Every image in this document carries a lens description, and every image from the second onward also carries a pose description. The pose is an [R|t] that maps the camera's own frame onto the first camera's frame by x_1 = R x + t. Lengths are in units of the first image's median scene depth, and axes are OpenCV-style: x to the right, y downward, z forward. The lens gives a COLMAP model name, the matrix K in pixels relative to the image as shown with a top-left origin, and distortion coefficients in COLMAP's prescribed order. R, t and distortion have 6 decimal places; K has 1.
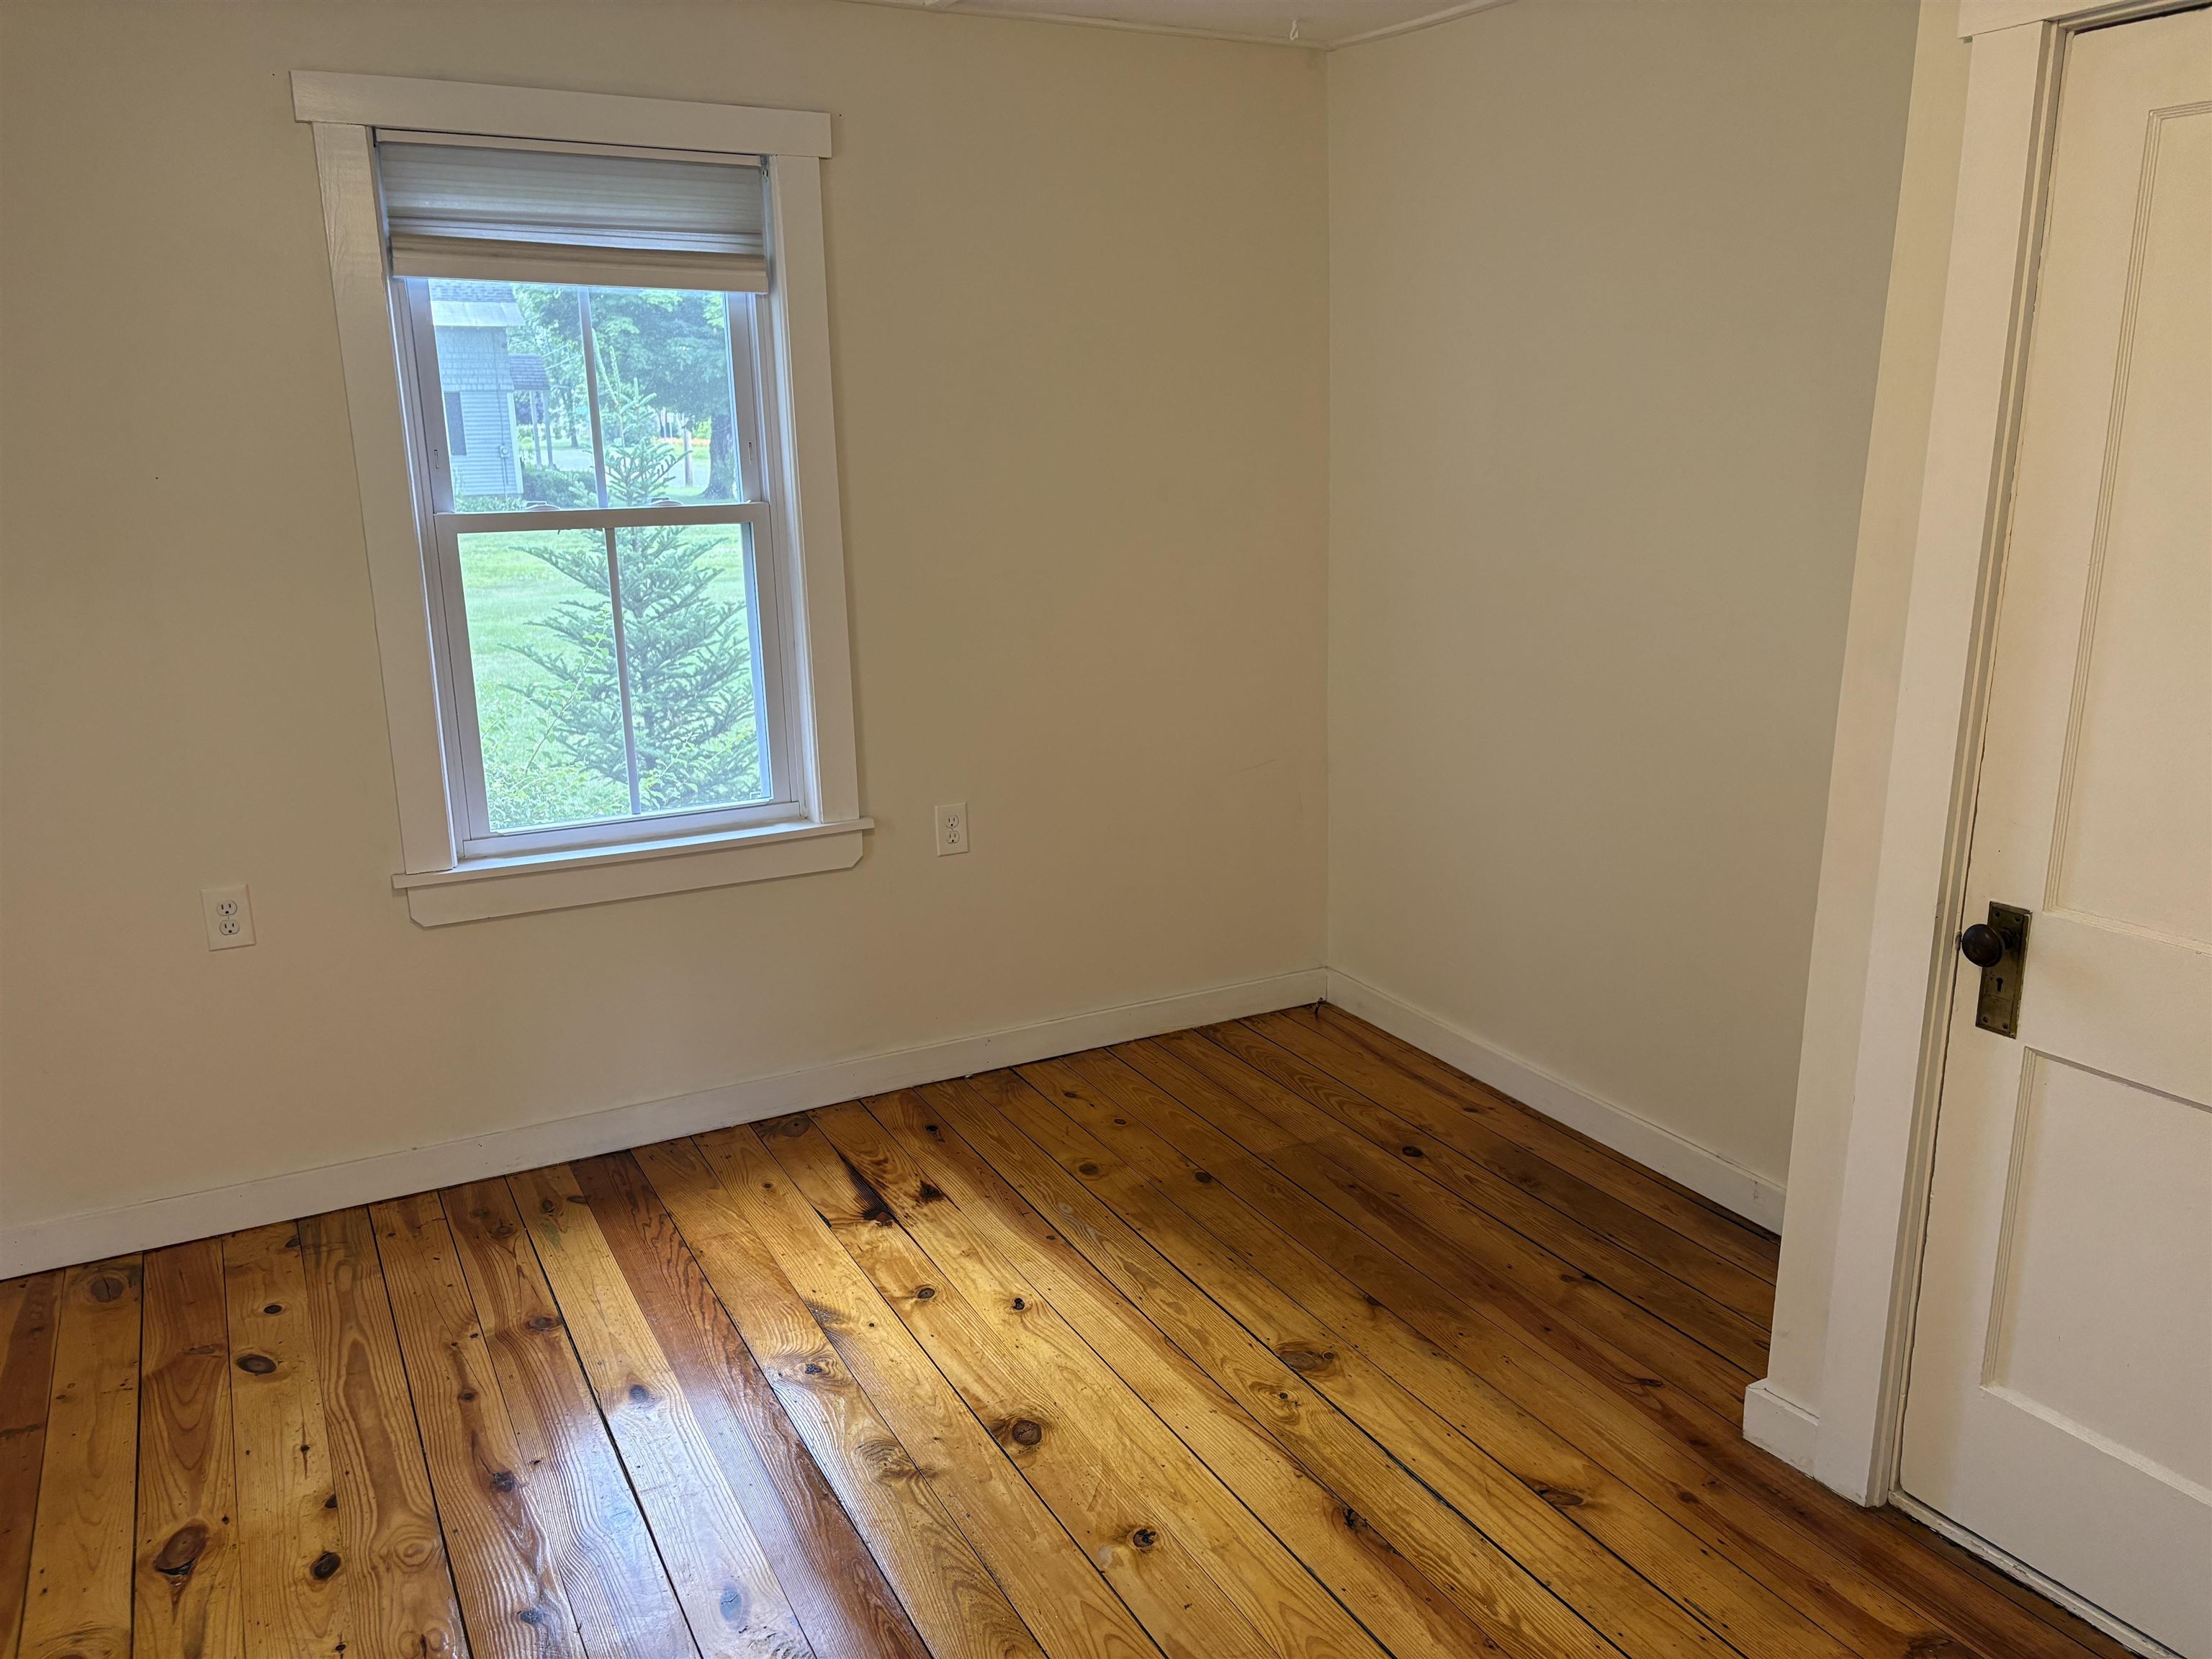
lens RADIAL K [[1666.4, 0, 1106.0], [0, 1666.4, 829.5], [0, 0, 1]] dist [0.005034, 0.005363]
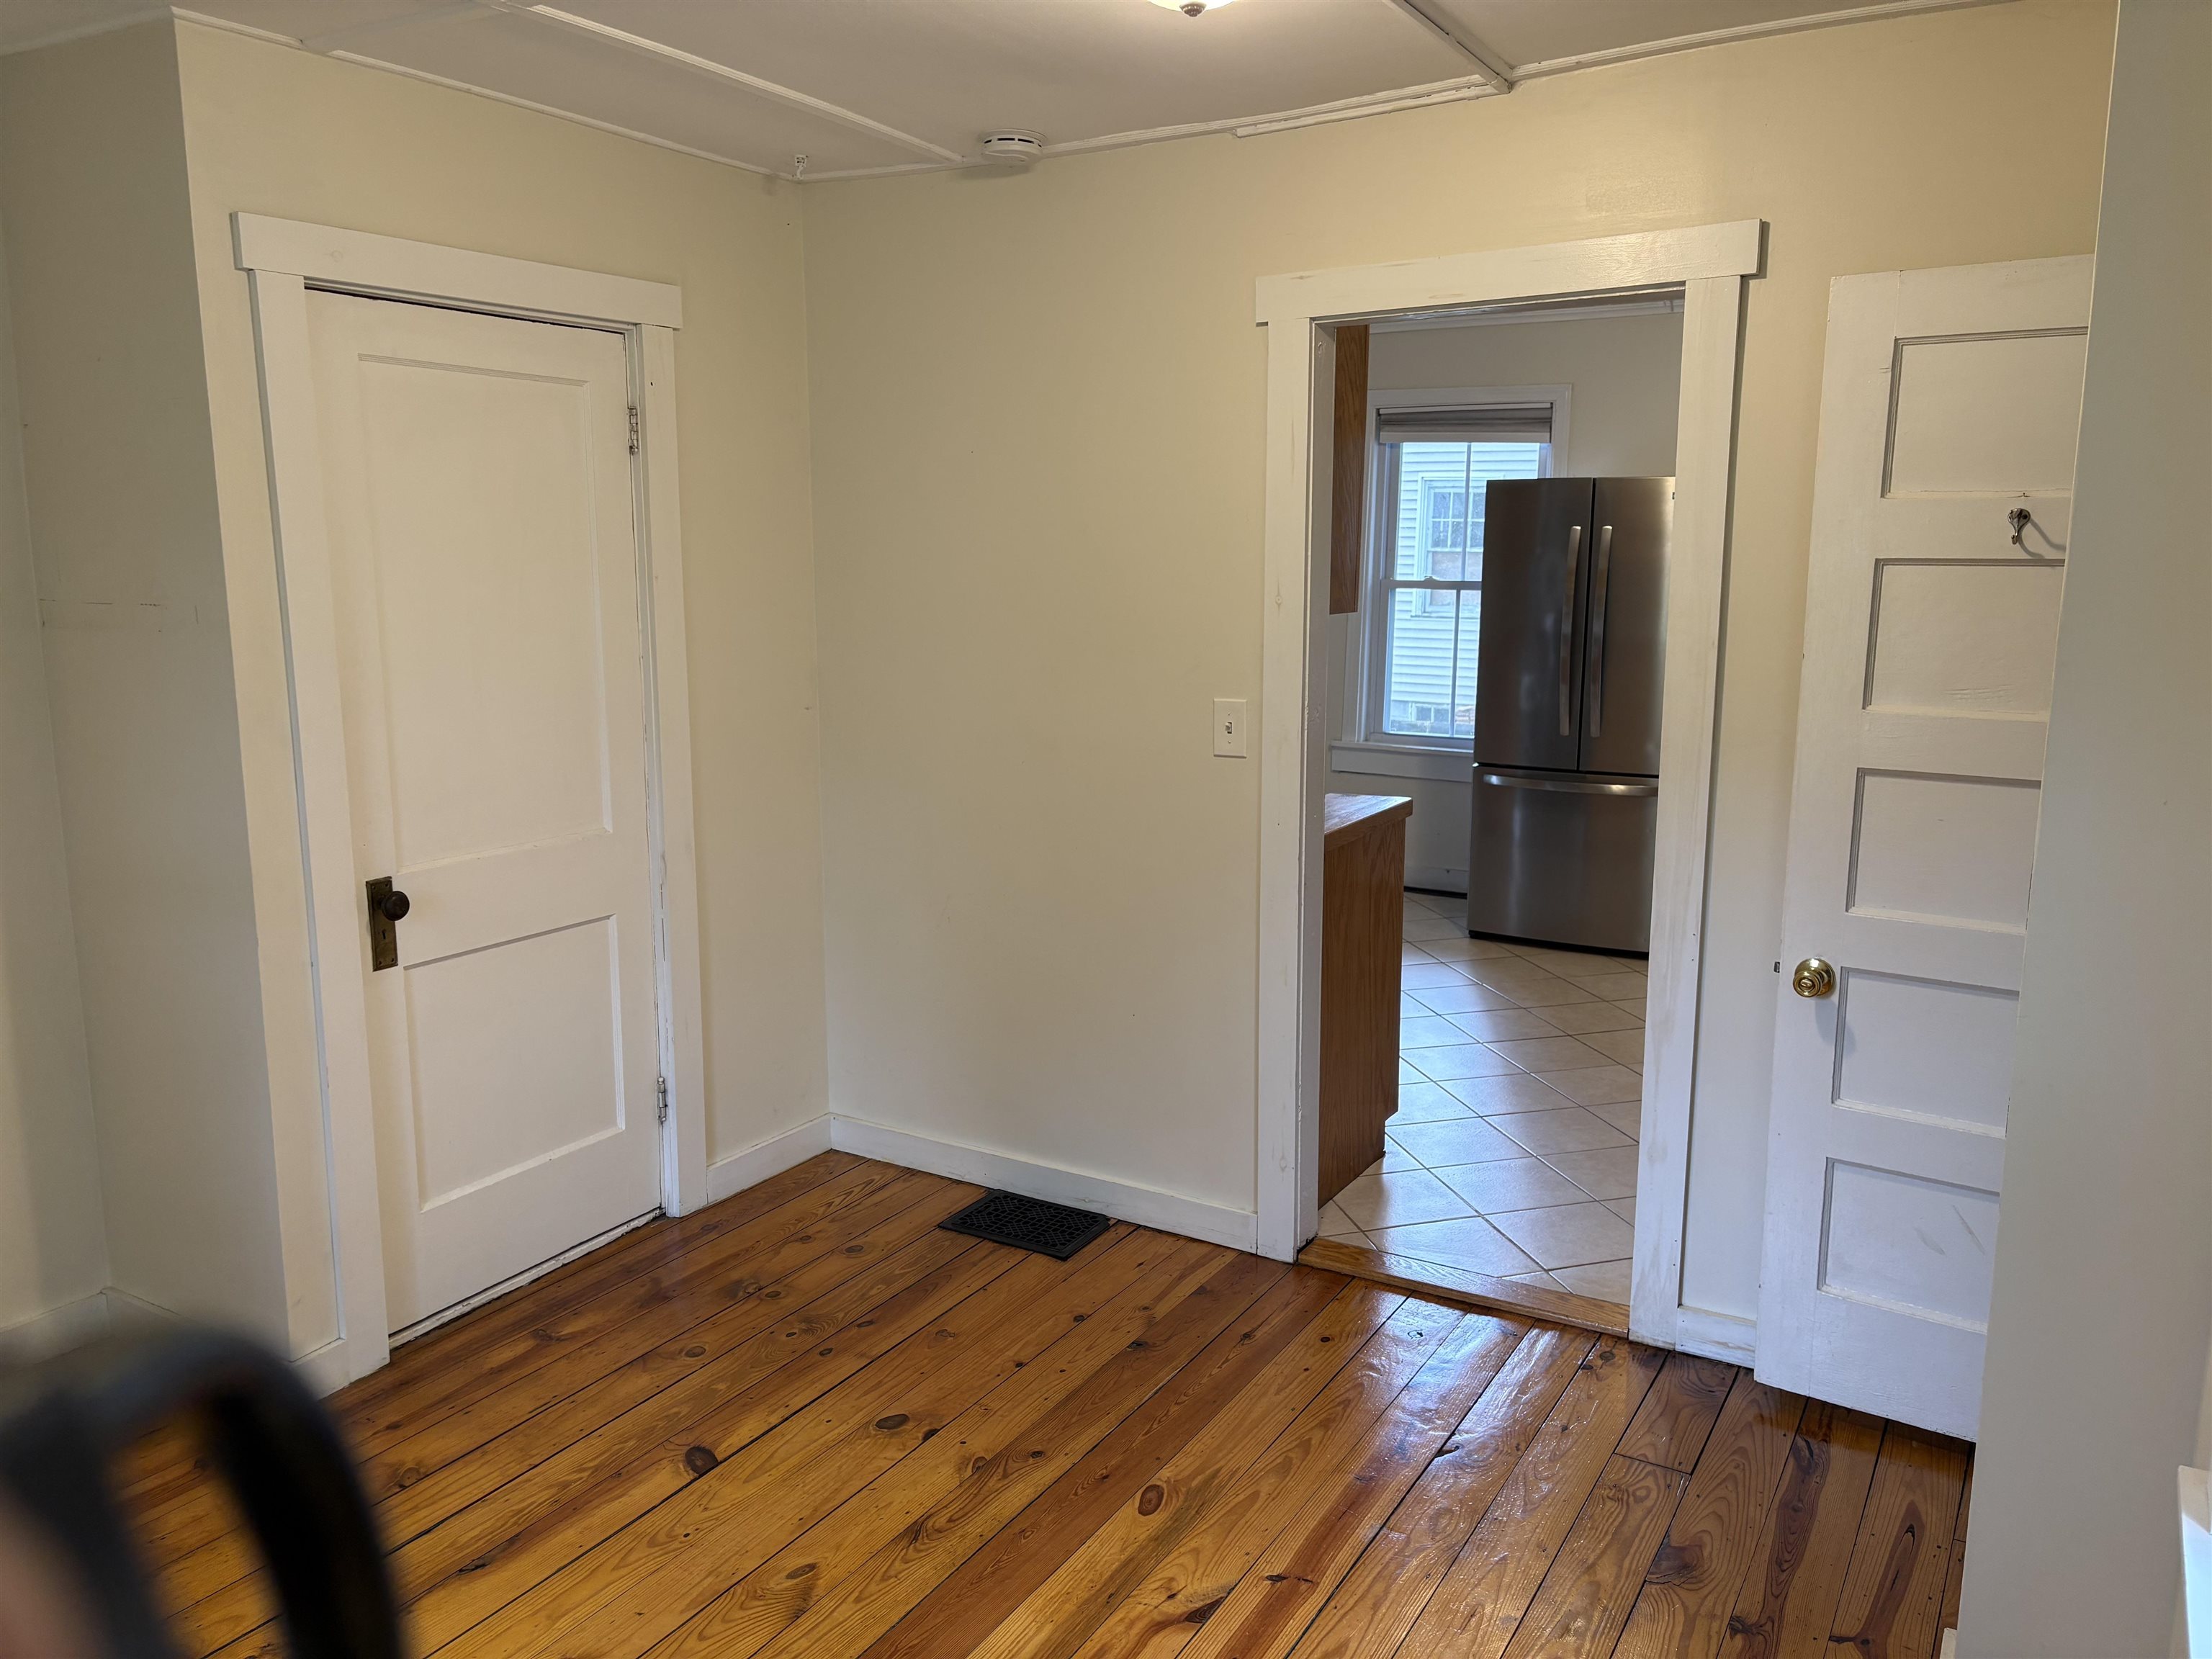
lens RADIAL K [[1666.4, 0, 1106.0], [0, 1666.4, 829.5], [0, 0, 1]] dist [0.005034, 0.005363]
pose [[-0.489061, -0.160225, 0.857407, -1.003653], [0.224717, 0.926658, 0.301343, -0.290432], [-0.842806, 0.340049, -0.417187, 1.049897]]
